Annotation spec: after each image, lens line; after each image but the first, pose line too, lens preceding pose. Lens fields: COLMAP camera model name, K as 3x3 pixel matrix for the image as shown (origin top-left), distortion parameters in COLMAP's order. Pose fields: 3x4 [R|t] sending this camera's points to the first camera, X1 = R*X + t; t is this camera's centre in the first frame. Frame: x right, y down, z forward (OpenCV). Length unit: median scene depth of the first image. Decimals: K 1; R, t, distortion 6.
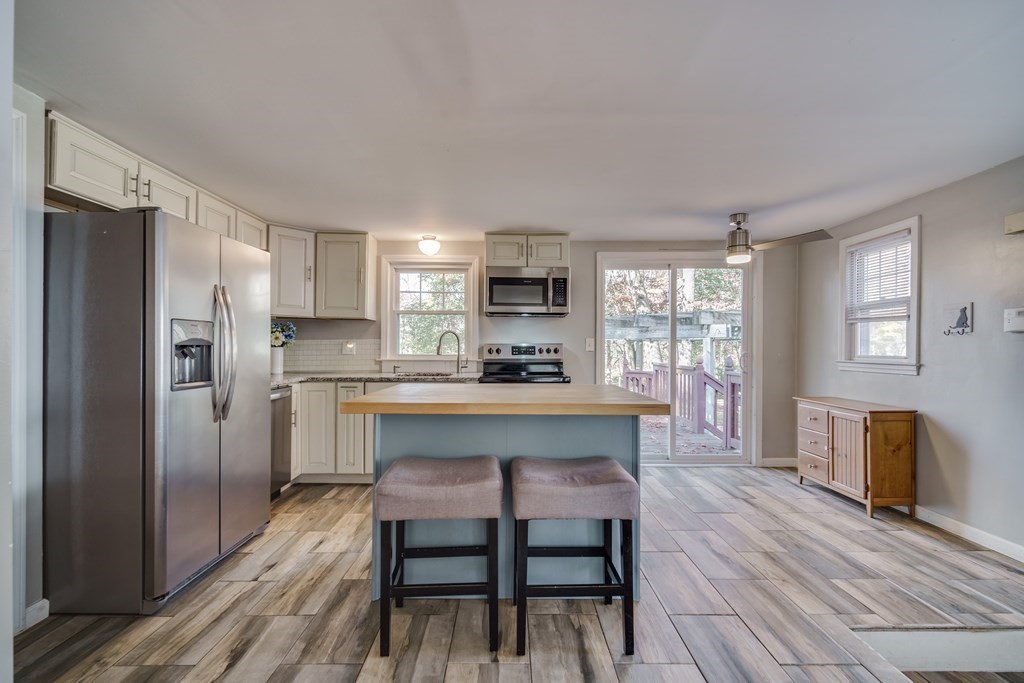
lens RADIAL K [[449.3, 0, 510.7], [0, 449.3, 337.7], [0, 0, 1]] dist [0.001911, 0.000112]
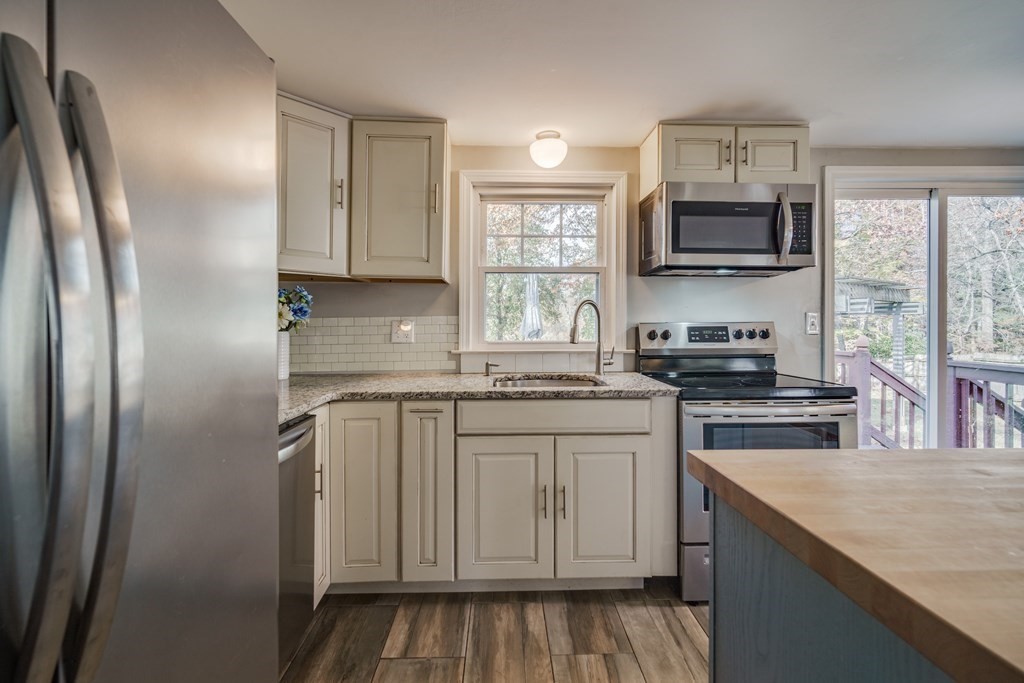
lens RADIAL K [[450.4, 0, 515.1], [0, 450.4, 315.6], [0, 0, 1]] dist [0.001344, 0.000139]
pose [[0.999702, -0.005194, 0.023866, -0.247895], [0.005130, 0.999983, 0.002745, 0.001608], [-0.023880, -0.002622, 0.999711, 0.449995]]
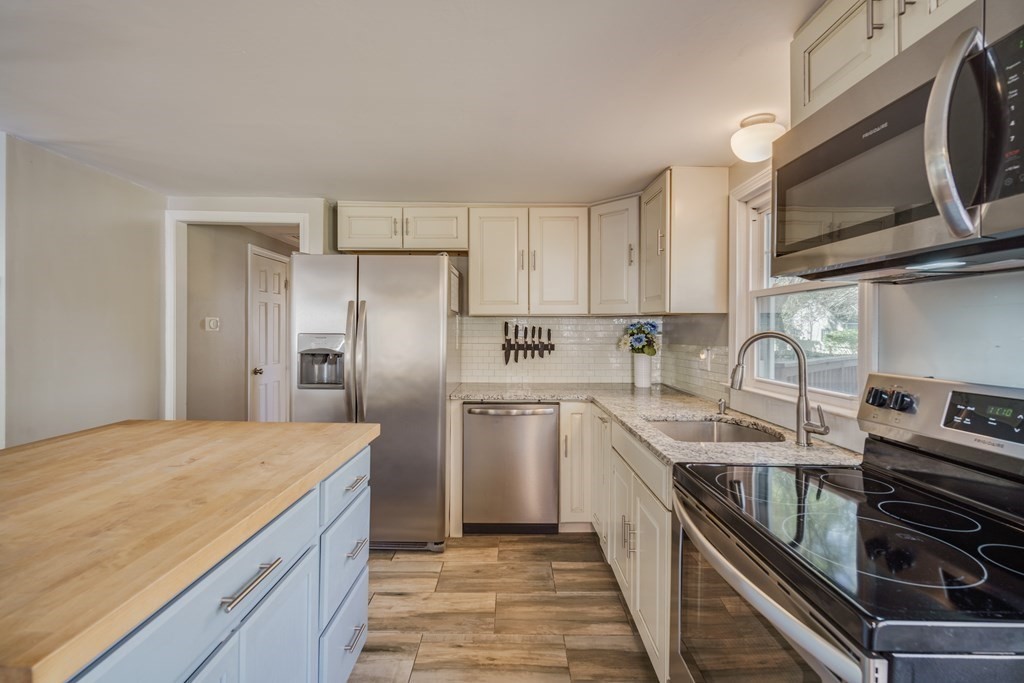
lens RADIAL K [[449.3, 0, 510.7], [0, 449.3, 337.7], [0, 0, 1]] dist [0.001911, 0.000112]
pose [[-0.002986, 0.011040, -0.999935, 0.267817], [0.012936, 0.999856, 0.011000, -0.018037], [0.999912, -0.012903, -0.003128, 0.798711]]
